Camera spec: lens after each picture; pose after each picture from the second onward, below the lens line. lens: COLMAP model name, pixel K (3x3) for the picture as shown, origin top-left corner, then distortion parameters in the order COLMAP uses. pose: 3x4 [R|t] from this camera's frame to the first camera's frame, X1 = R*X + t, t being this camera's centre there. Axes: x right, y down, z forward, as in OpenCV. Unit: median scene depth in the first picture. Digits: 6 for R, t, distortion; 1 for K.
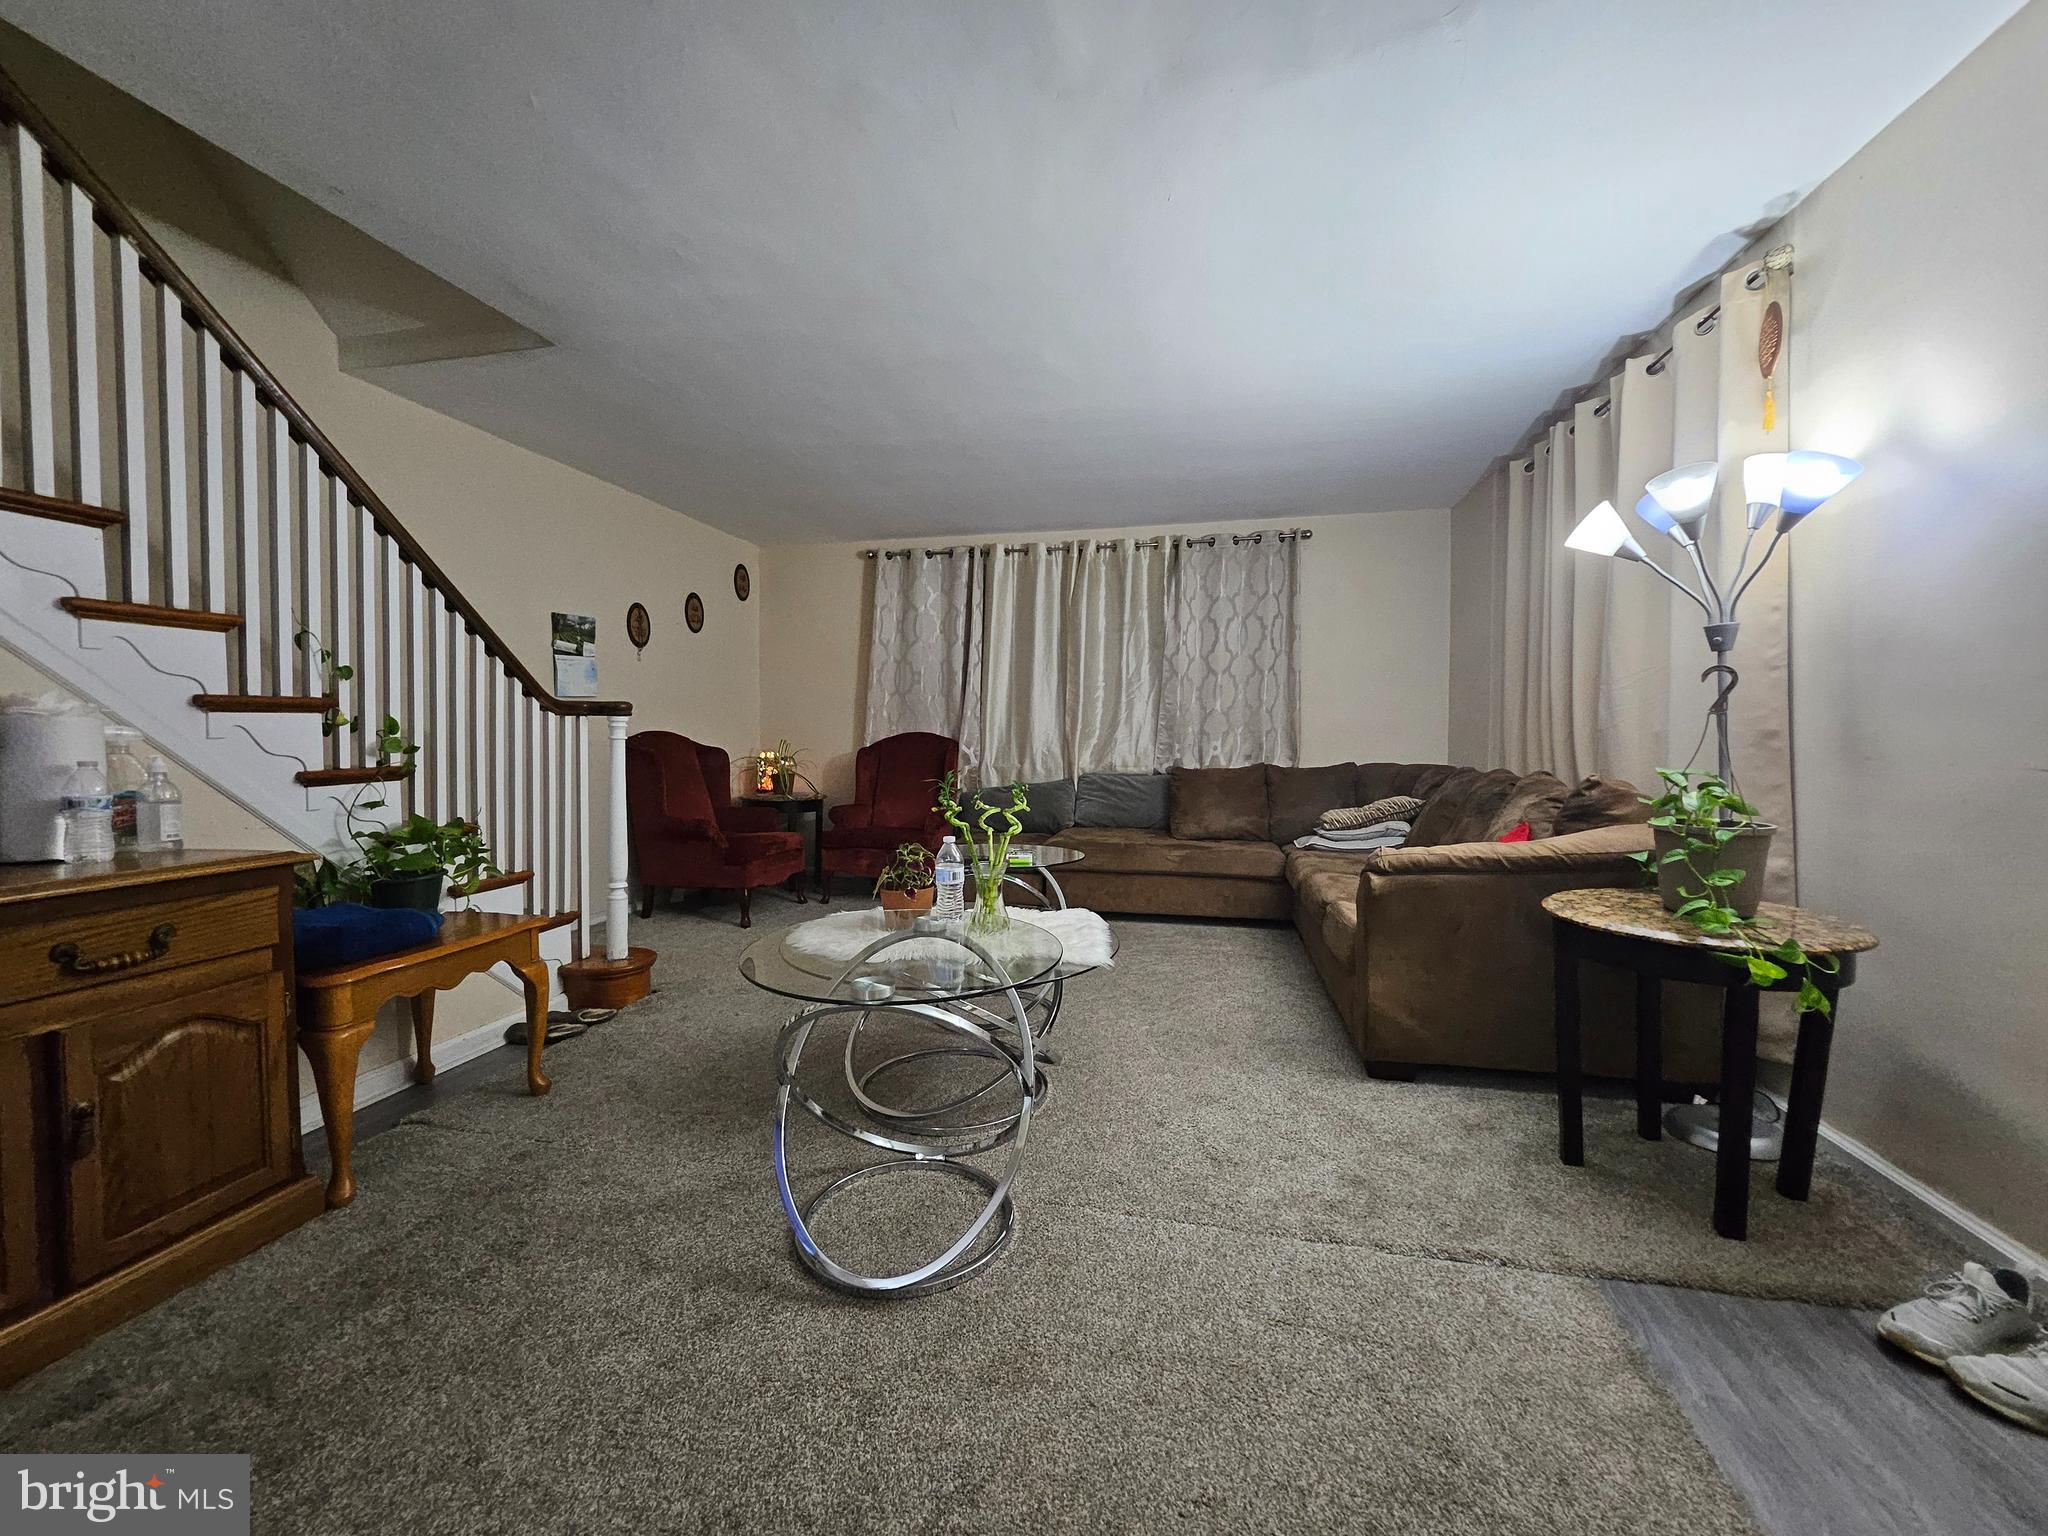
lens RADIAL K [[809.9, 0, 1020.7], [0, 809.9, 769.1], [0, 0, 1]] dist [-0.001273, 0.001429]
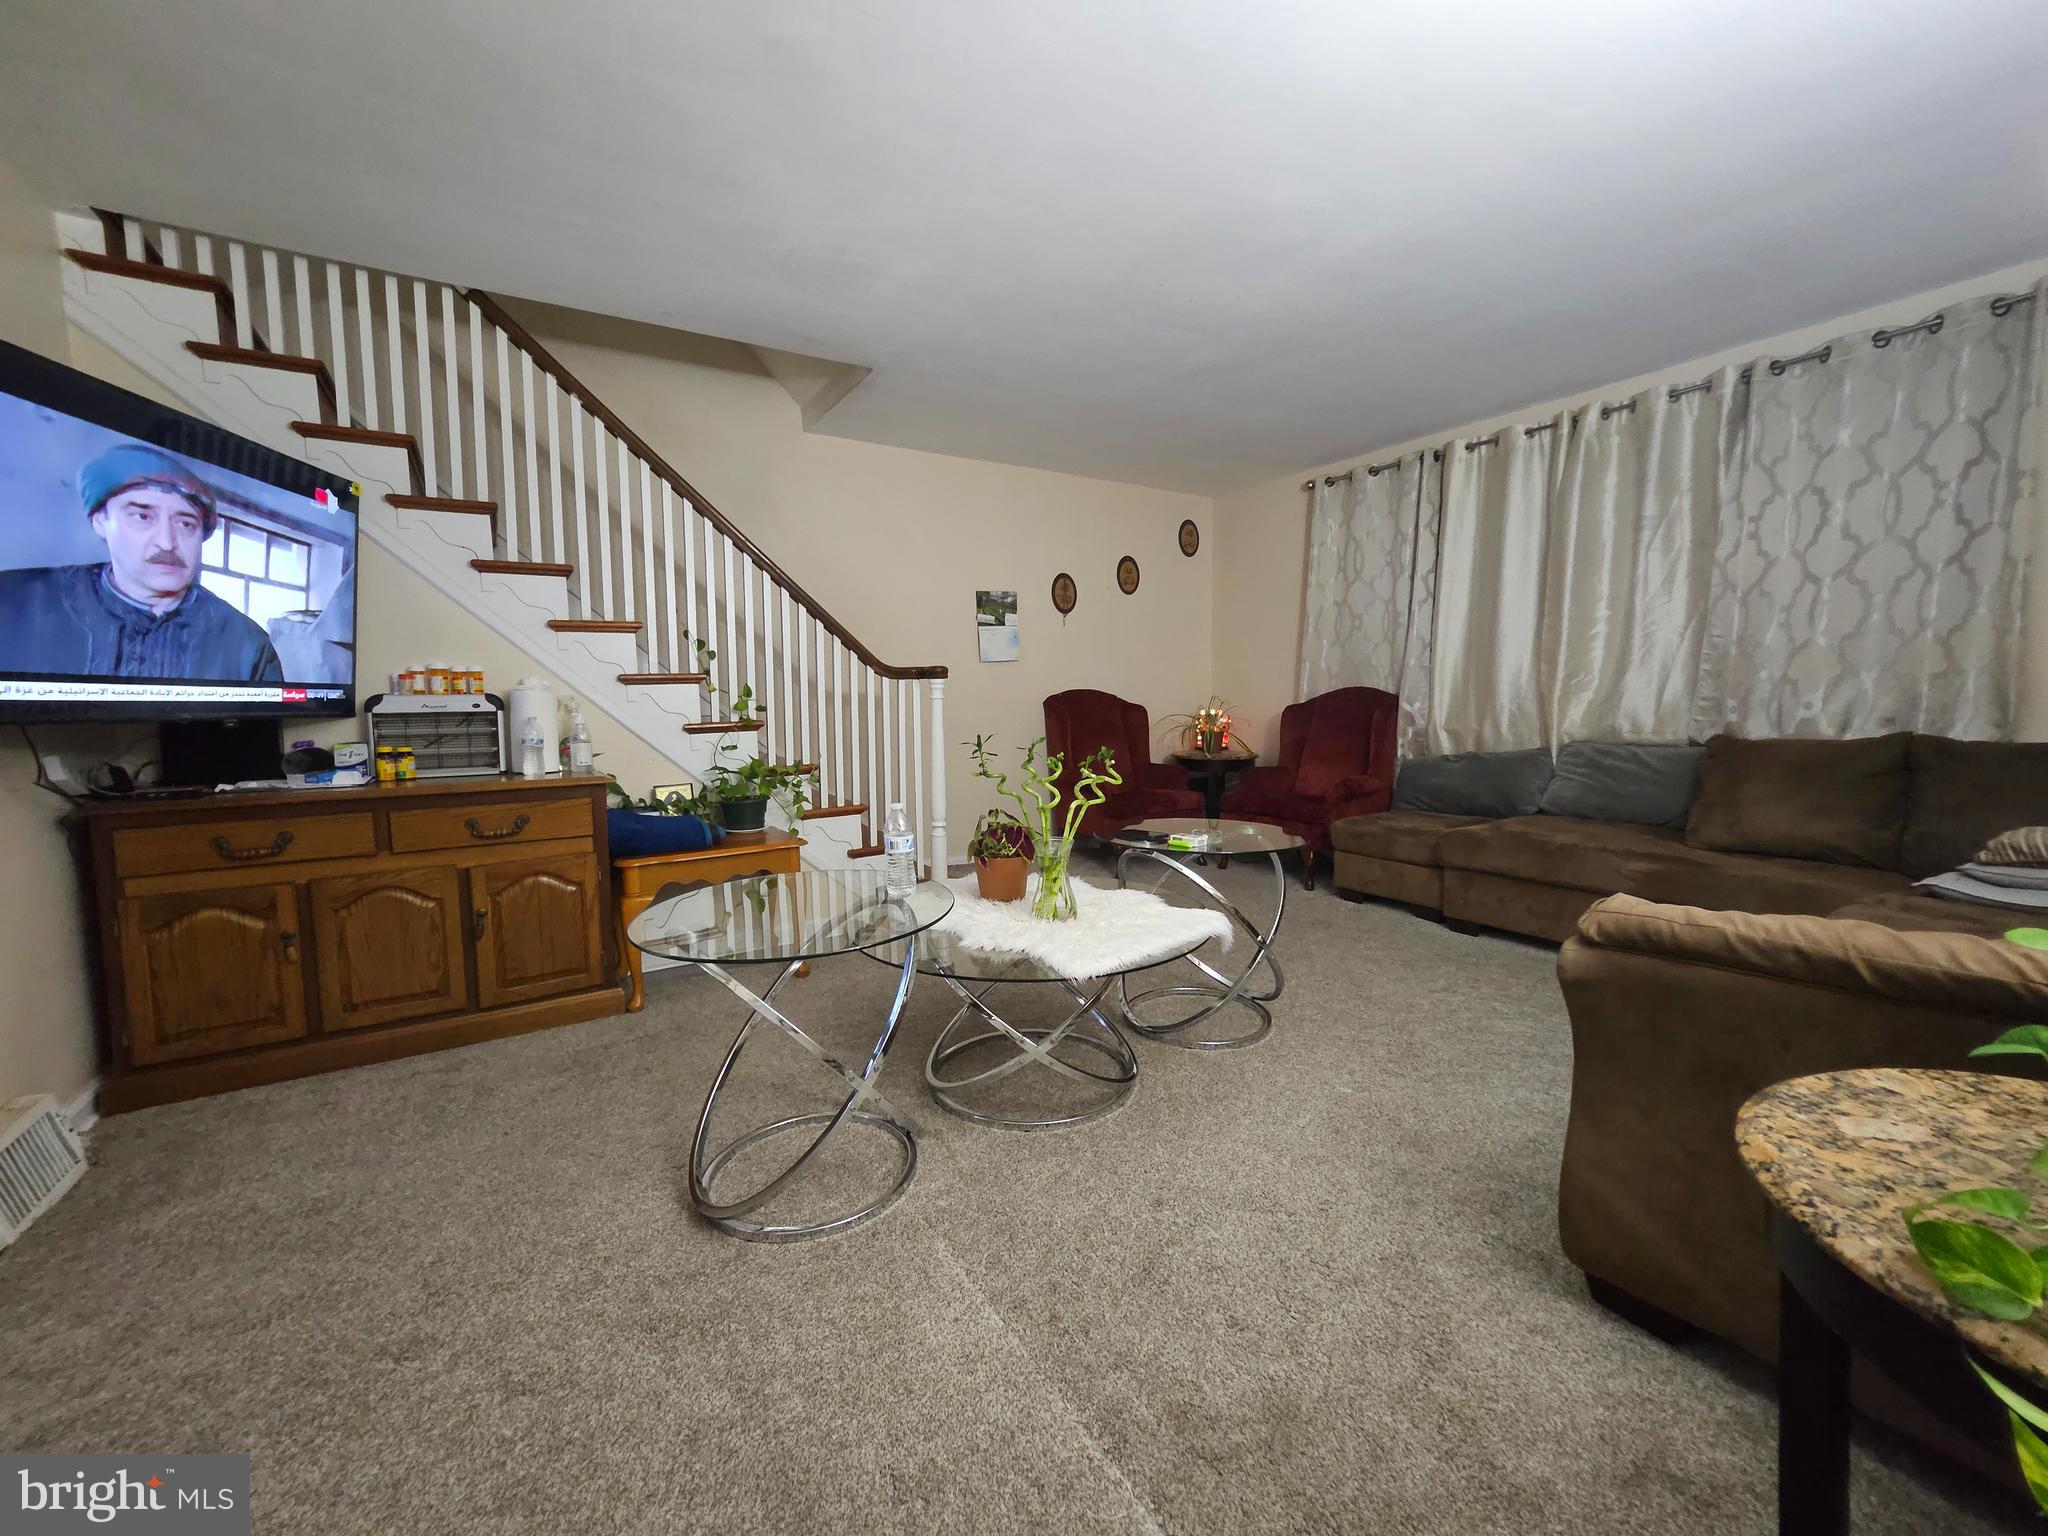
lens RADIAL K [[809.9, 0, 1019.8], [0, 809.9, 766.6], [0, 0, 1]] dist [-0.001273, 0.001429]
pose [[0.709262, 0.053009, -0.702949, 0.250012], [-0.016102, 0.998127, 0.059021, -0.006603], [0.704761, -0.030542, 0.708787, 0.158959]]
